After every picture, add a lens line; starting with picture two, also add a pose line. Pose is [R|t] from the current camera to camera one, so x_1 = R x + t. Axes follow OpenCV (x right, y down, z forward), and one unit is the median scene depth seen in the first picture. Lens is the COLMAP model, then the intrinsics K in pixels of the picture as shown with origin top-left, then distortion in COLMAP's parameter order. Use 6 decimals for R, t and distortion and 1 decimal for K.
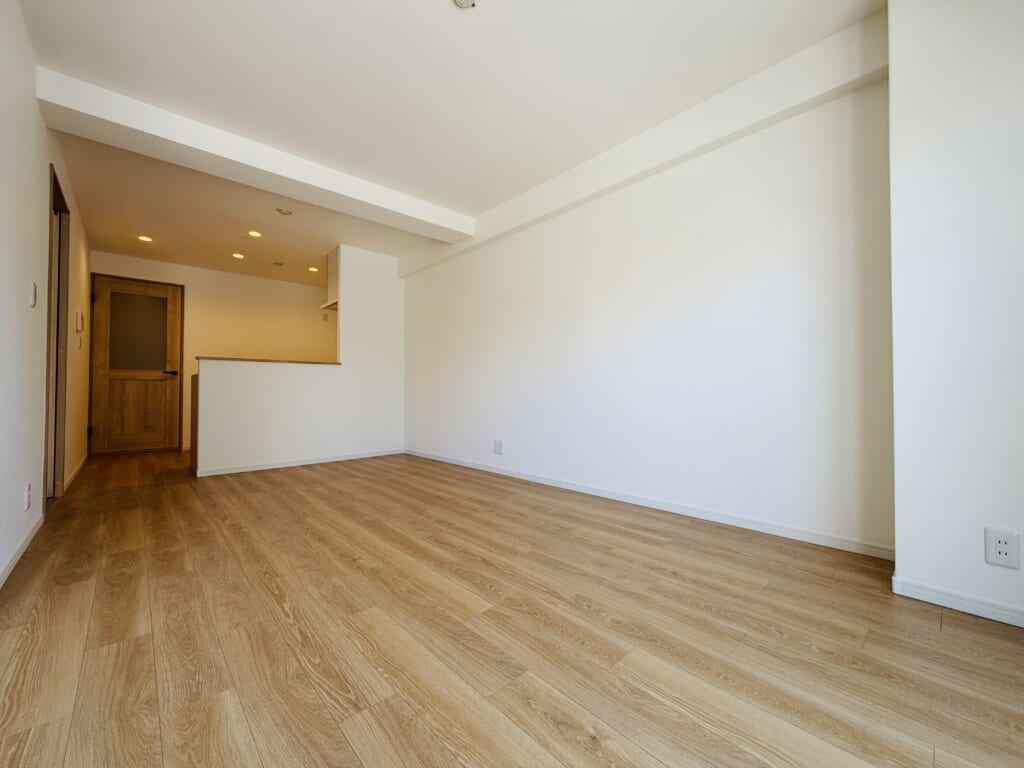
lens RADIAL K [[409.0, 0, 507.2], [0, 409.0, 386.7], [0, 0, 1]] dist [0.000119, 0.000664]
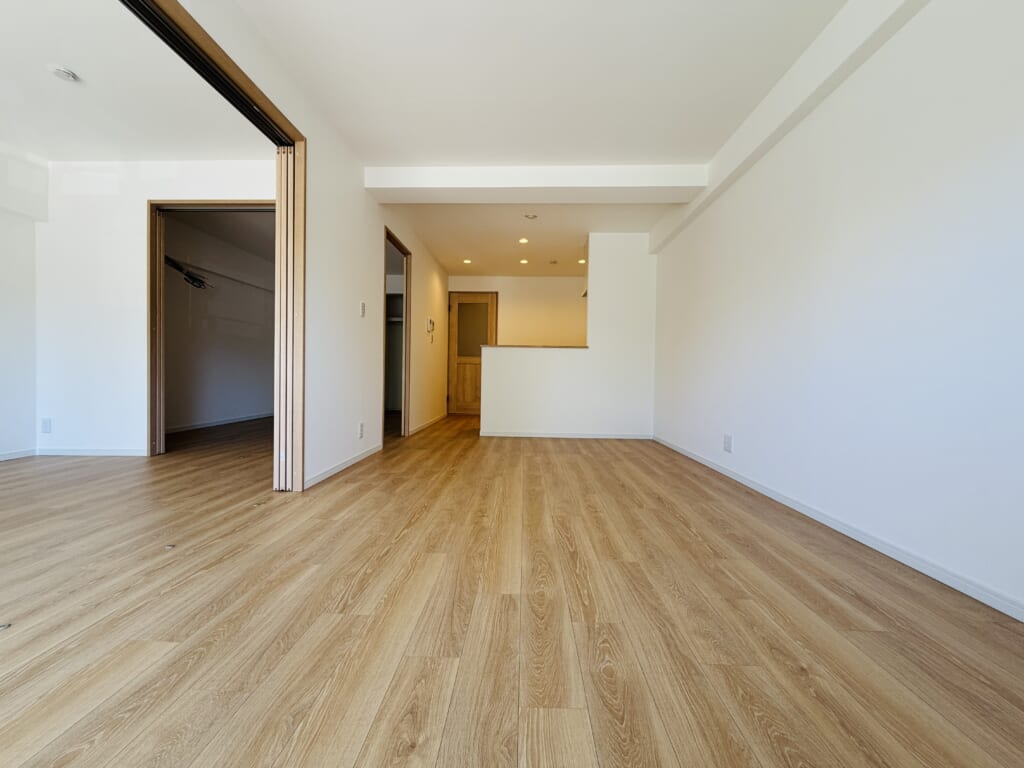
lens RADIAL K [[409.0, 0, 511.6], [0, 409.0, 383.1], [0, 0, 1]] dist [0.000119, 0.000664]
pose [[0.709641, 0.026330, -0.704072, 0.427850], [-0.010421, 0.999584, 0.026877, 0.023087], [0.704487, -0.011736, 0.709620, 0.237333]]
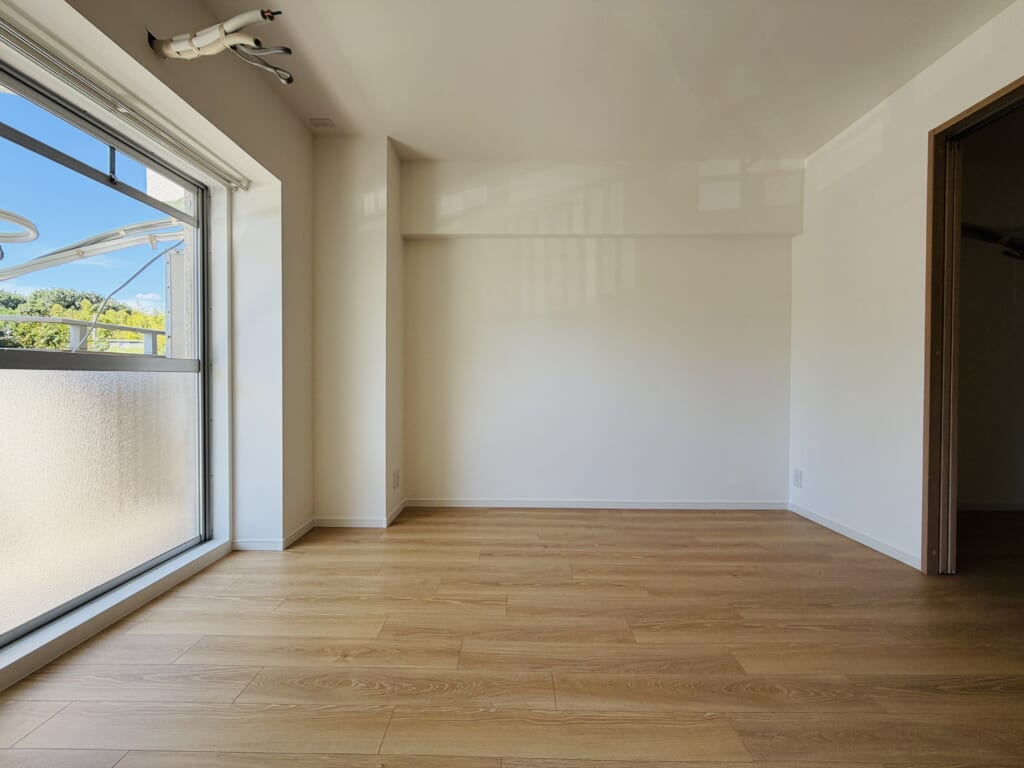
lens RADIAL K [[409.0, 0, 514.7], [0, 409.0, 378.7], [0, 0, 1]] dist [0.000119, 0.000664]
pose [[-0.674683, 0.011882, -0.738012, -0.388289], [0.006976, 0.999928, 0.009722, -0.095193], [0.738074, 0.001411, -0.674718, 0.310158]]
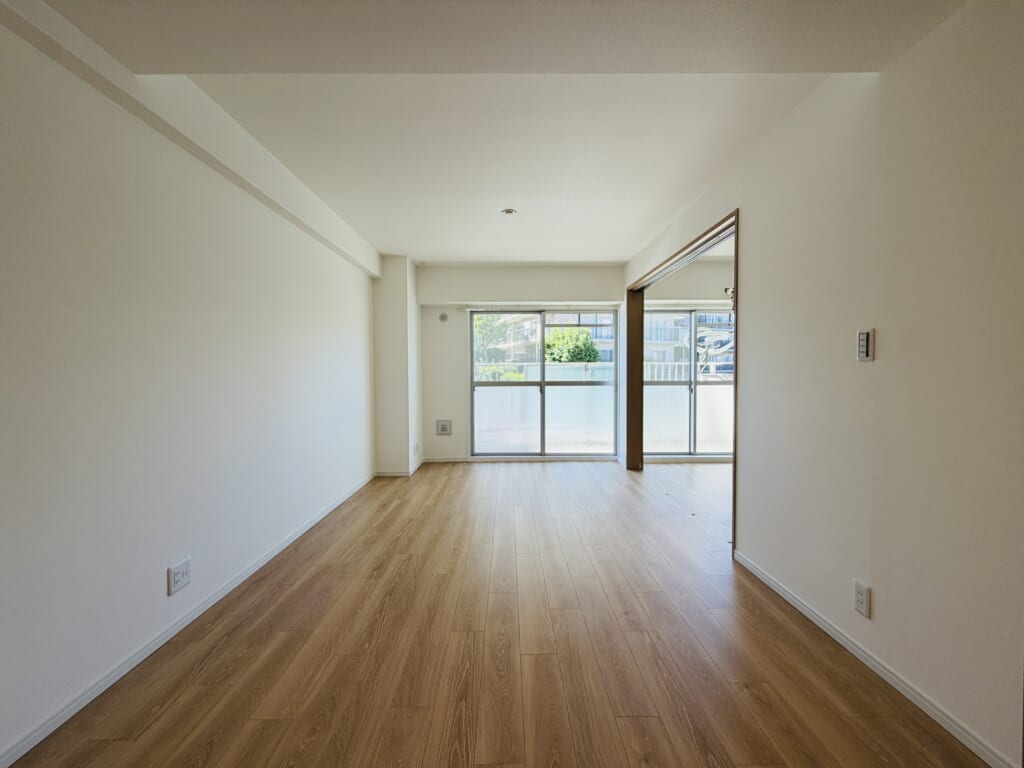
lens RADIAL K [[409.0, 0, 512.0], [0, 409.0, 381.1], [0, 0, 1]] dist [0.000119, 0.000664]
pose [[-0.739890, -0.010464, 0.672646, -1.153934], [-0.000566, 0.999888, 0.014932, -0.164601], [-0.672727, 0.010667, -0.739814, 1.973273]]
